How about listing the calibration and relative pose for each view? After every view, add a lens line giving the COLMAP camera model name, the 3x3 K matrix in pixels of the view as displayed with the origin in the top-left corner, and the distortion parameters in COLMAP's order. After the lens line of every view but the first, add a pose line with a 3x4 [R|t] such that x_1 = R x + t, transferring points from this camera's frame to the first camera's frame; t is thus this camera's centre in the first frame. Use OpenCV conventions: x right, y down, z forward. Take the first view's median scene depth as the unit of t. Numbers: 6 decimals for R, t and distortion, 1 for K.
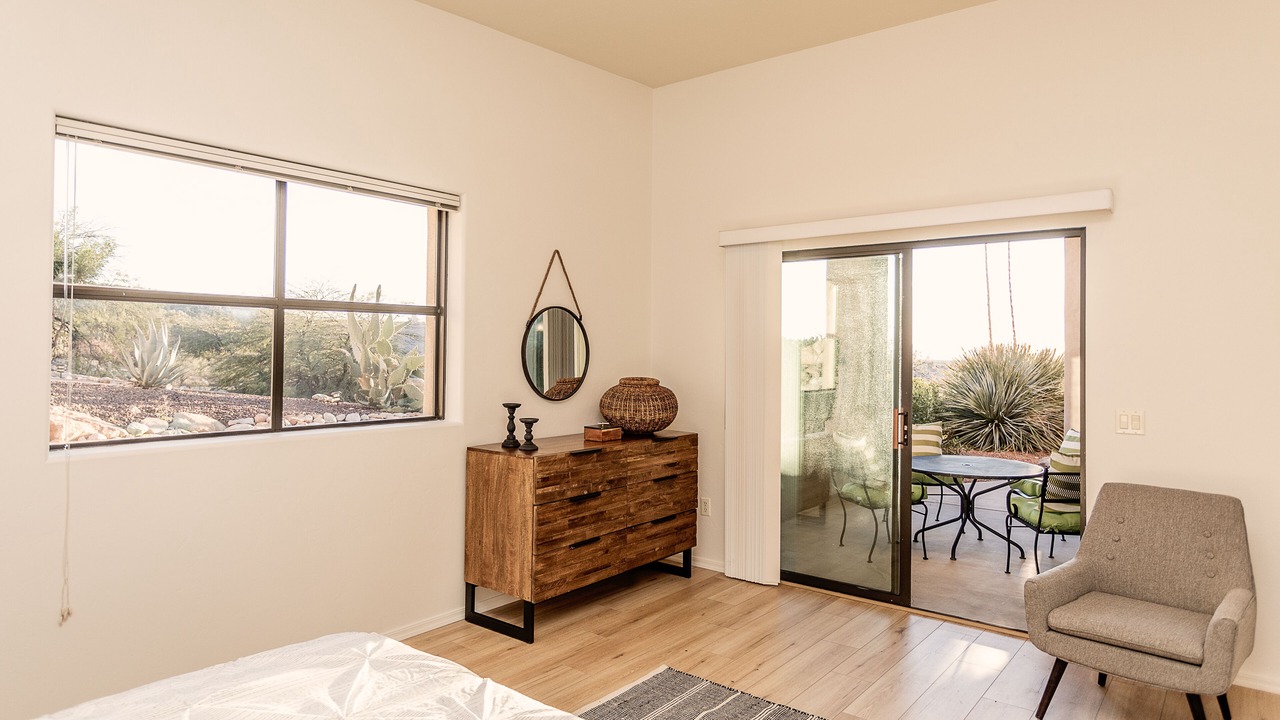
lens RADIAL K [[786.7, 0, 638.5], [0, 786.7, 350.2], [0, 0, 1]] dist [-0.018171, 0.006319]
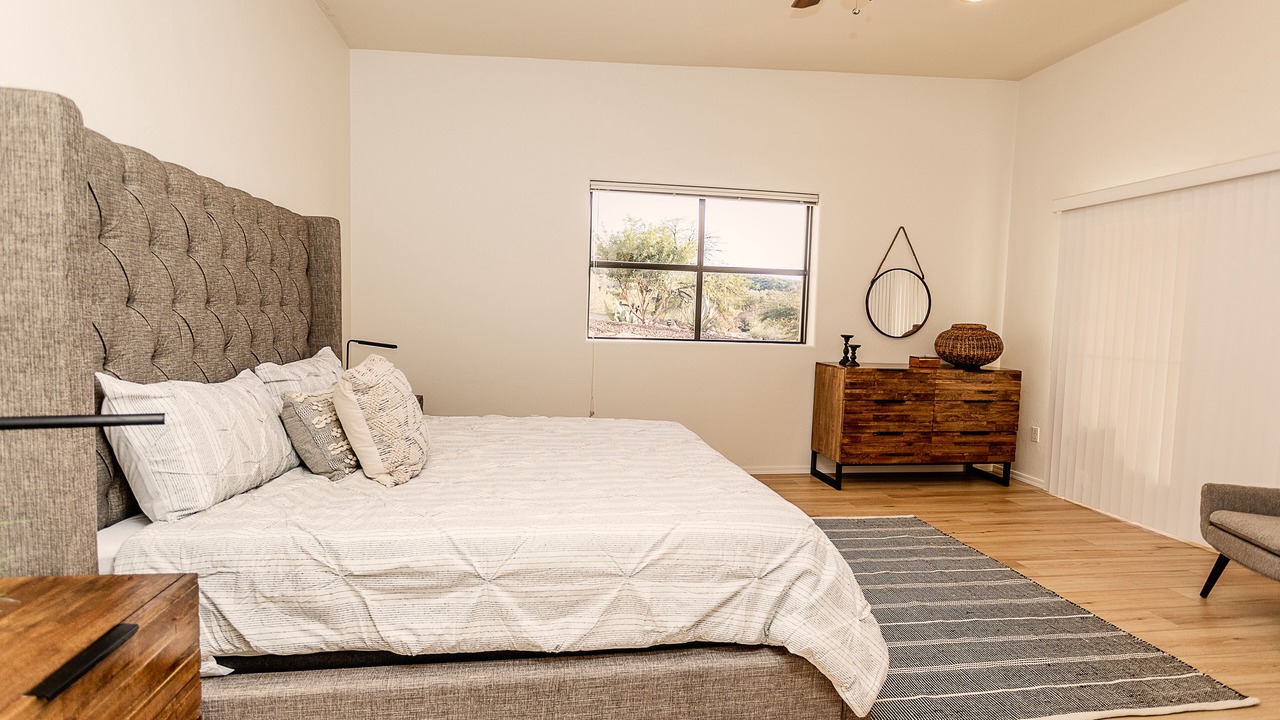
lens RADIAL K [[644.9, 0, 642.1], [0, 644.9, 363.8], [0, 0, 1]] dist [0.015968, 0.000513]
pose [[0.769043, 0.068343, -0.635533, 0.313850], [-0.021484, 0.996470, 0.081160, 0.031664], [0.638836, -0.048762, 0.767796, -0.175376]]
